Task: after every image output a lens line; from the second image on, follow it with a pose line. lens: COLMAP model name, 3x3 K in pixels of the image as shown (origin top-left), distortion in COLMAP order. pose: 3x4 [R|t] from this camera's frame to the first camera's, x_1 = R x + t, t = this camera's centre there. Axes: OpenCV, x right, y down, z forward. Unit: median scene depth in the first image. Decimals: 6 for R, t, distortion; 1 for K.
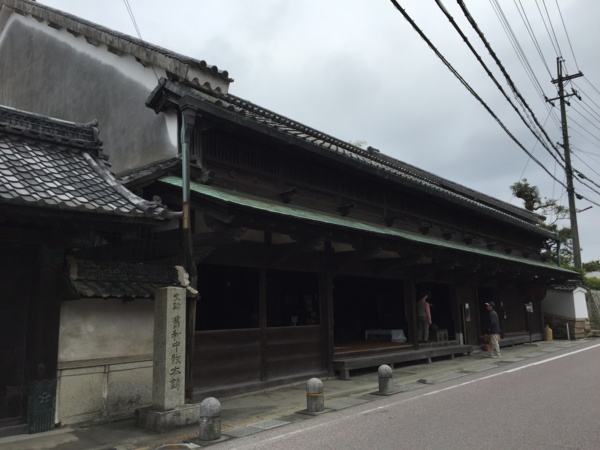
lens RADIAL K [[534.6, 0, 278.4], [0, 534.6, 224.0], [0, 0, 1]] dist [0.099316, -0.146677]
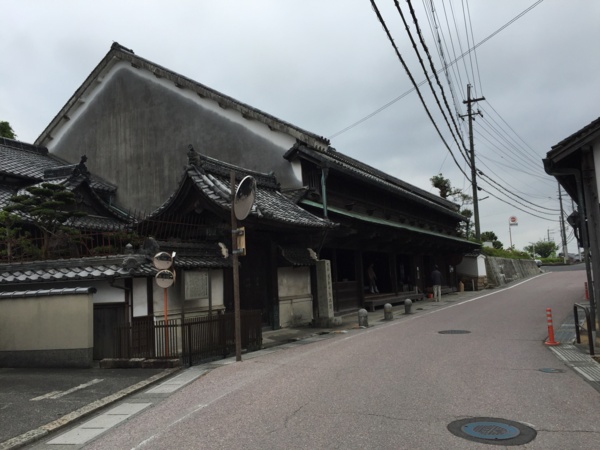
lens RADIAL K [[534.6, 0, 278.4], [0, 534.6, 224.0], [0, 0, 1]] dist [0.099316, -0.146677]
pose [[0.982172, -0.003657, 0.187951, -0.246407], [-0.007206, 0.998343, 0.057084, -0.042798], [-0.187848, -0.057421, 0.980518, -0.302848]]
